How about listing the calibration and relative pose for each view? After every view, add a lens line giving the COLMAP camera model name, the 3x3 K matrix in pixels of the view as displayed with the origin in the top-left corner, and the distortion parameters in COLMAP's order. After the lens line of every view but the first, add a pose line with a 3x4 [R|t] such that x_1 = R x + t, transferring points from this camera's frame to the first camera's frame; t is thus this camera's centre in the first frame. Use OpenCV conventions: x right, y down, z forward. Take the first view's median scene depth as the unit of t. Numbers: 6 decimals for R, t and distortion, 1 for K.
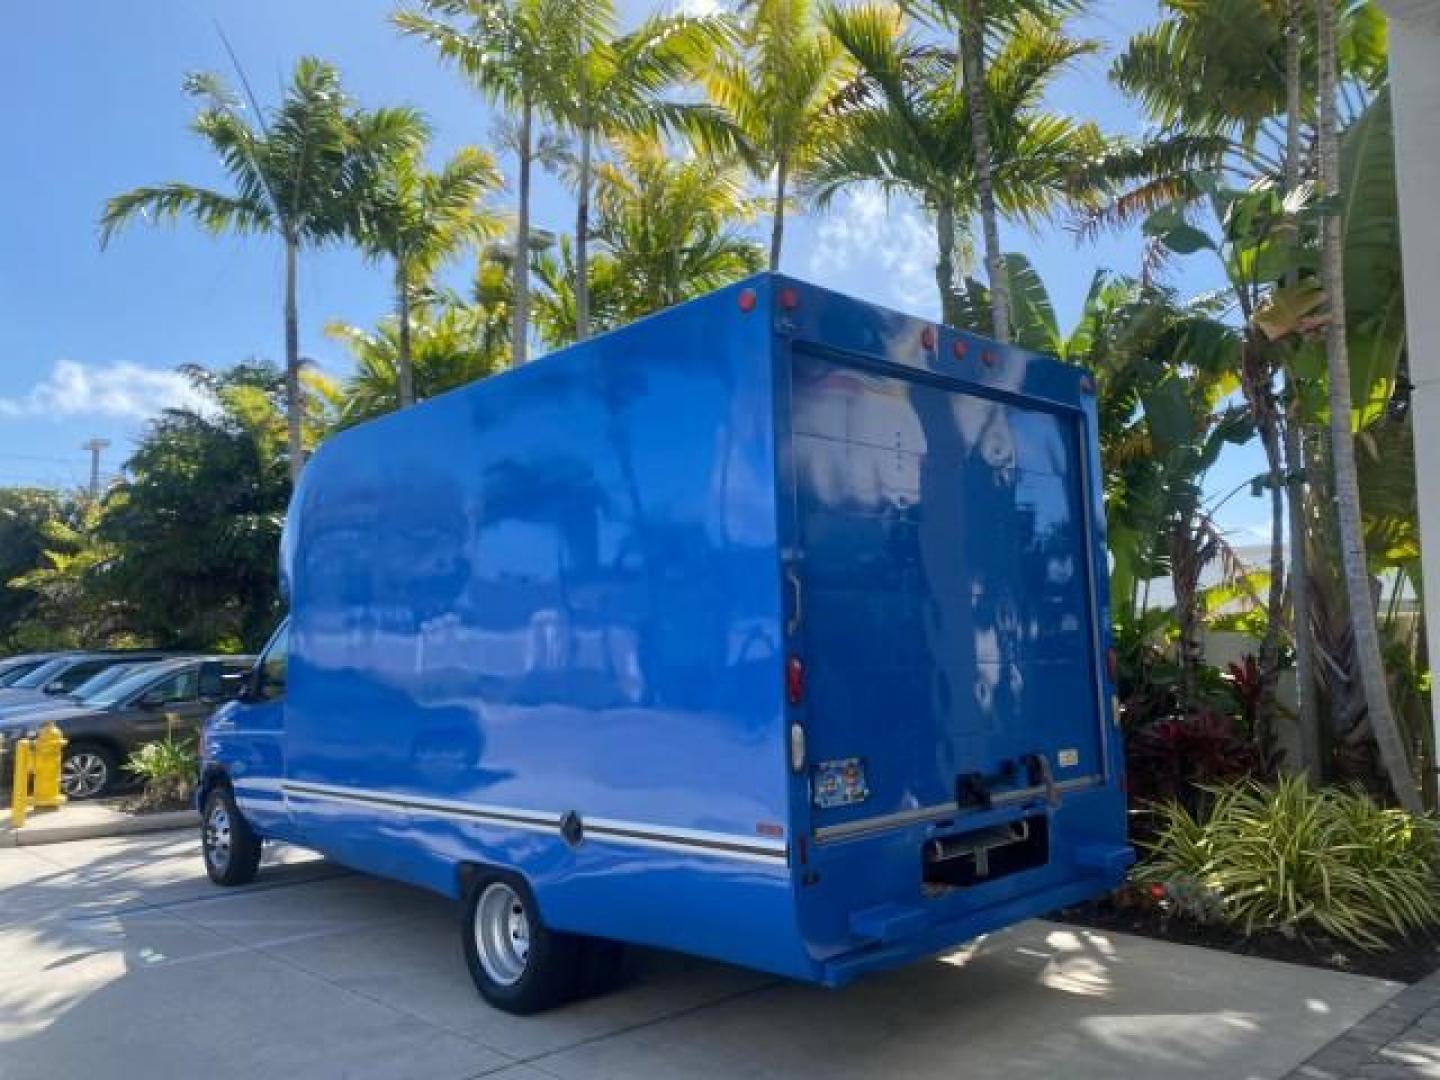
lens RADIAL K [[1099.8, 0, 720.9], [0, 1099.8, 540.0], [0, 0, 1]] dist [0.028661, -0.013686]
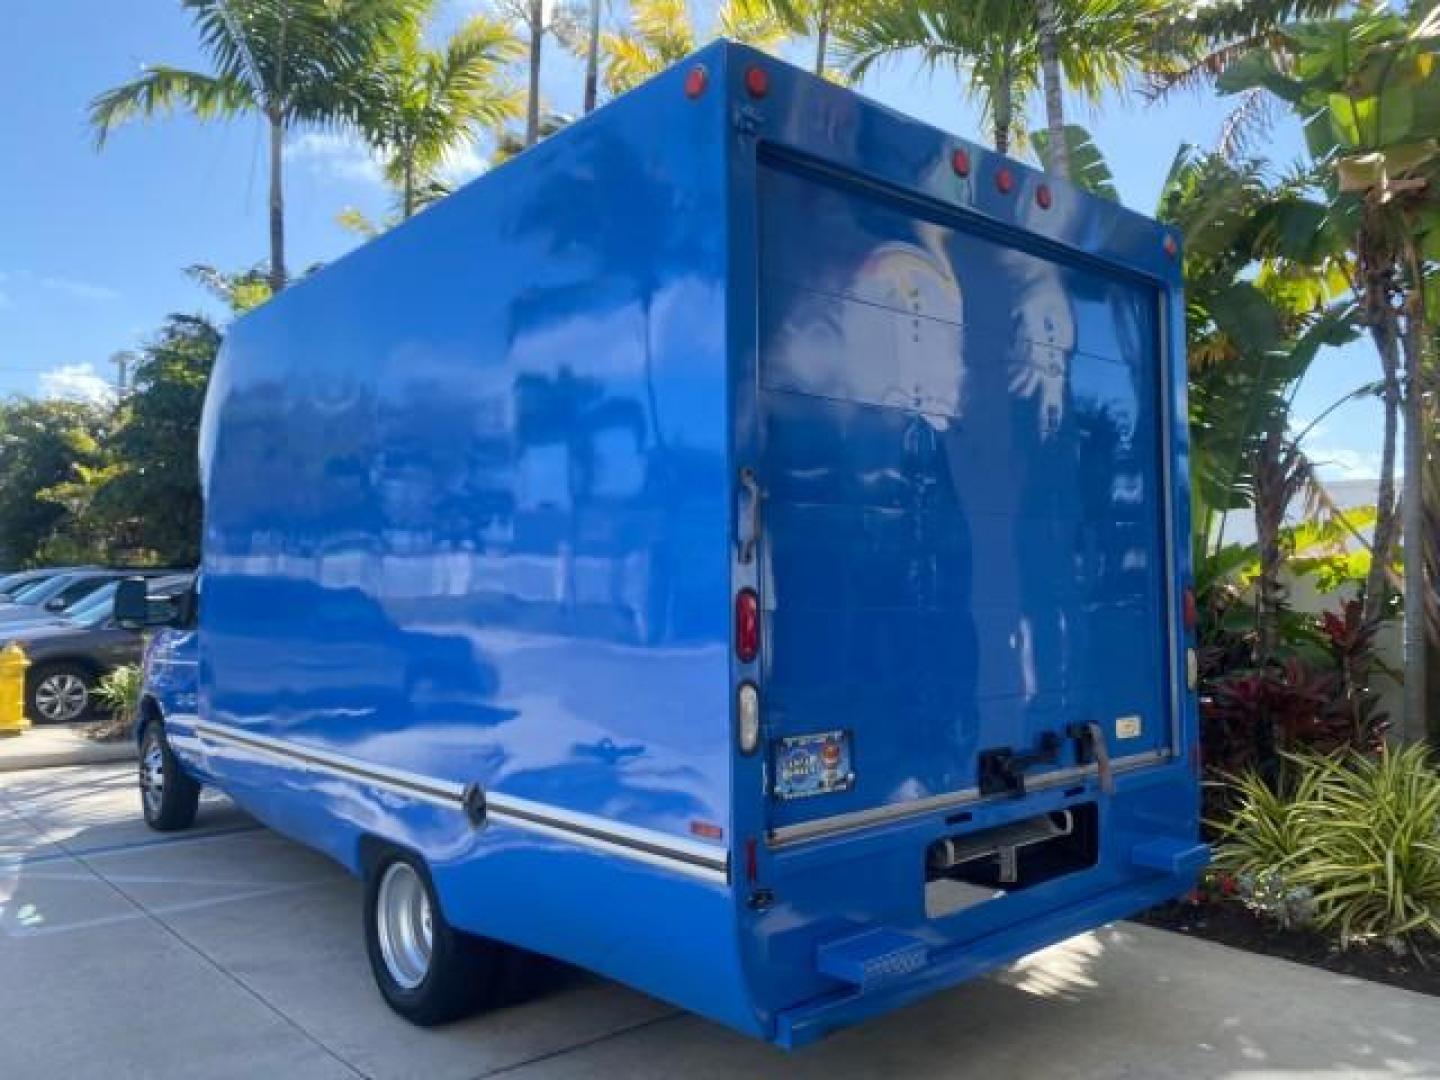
lens RADIAL K [[1099.8, 0, 728.8], [0, 1099.8, 532.4], [0, 0, 1]] dist [0.028661, -0.013686]
pose [[0.999040, 0.020722, -0.038588, 0.039644], [-0.018545, 0.998261, 0.055950, 0.014072], [0.039680, -0.055181, 0.997688, 0.143280]]
